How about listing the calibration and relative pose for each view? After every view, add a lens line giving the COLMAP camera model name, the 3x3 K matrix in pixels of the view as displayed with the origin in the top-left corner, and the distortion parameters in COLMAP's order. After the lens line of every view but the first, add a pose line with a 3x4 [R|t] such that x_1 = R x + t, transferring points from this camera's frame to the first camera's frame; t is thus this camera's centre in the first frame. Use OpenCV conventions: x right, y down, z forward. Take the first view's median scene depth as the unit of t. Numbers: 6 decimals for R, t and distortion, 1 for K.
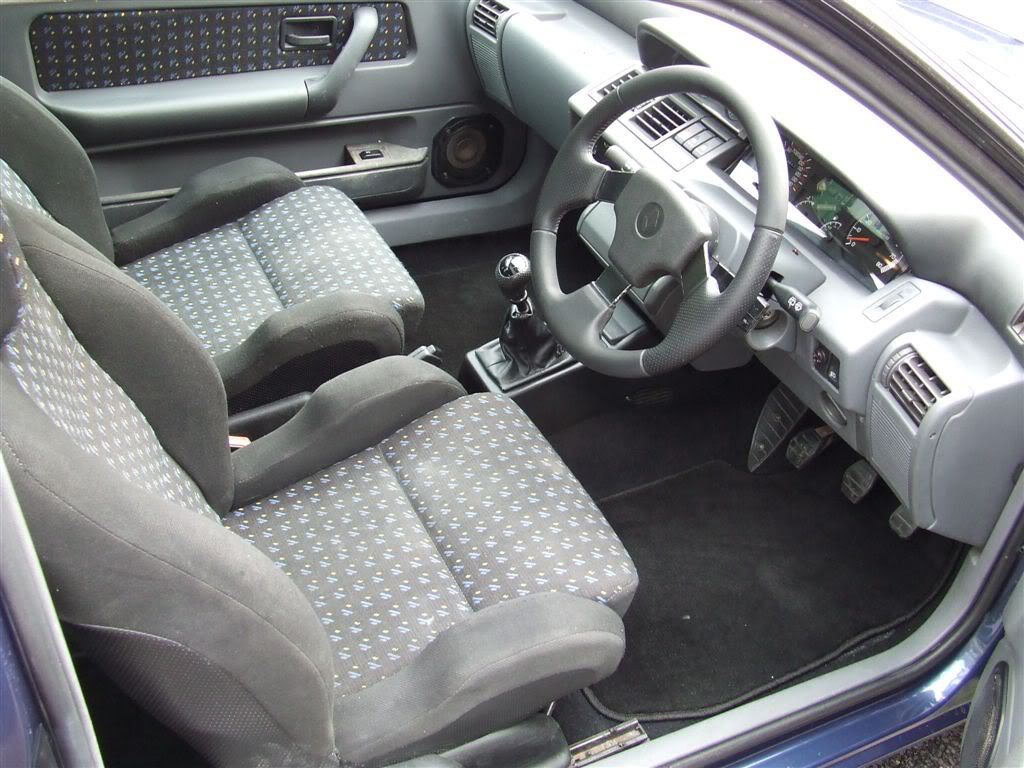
lens RADIAL K [[1128.6, 0, 511.5], [0, 1128.6, 363.0], [0, 0, 1]] dist [-0.122584, 0.181580]
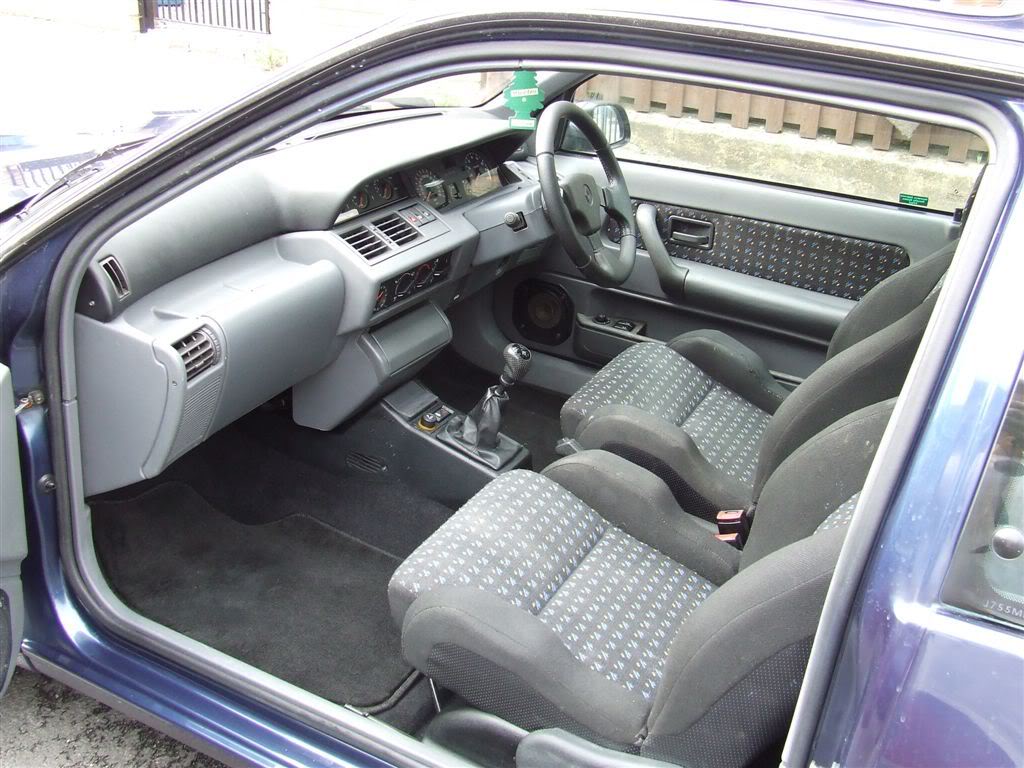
lens RADIAL K [[1128.6, 0, 511.5], [0, 1128.6, 363.0], [0, 0, 1]] dist [-0.122584, 0.181580]
pose [[-0.588029, -0.462199, 0.663772, -0.702459], [0.358943, 0.586297, 0.726234, -0.840870], [-0.724832, 0.665303, -0.178857, 1.060411]]
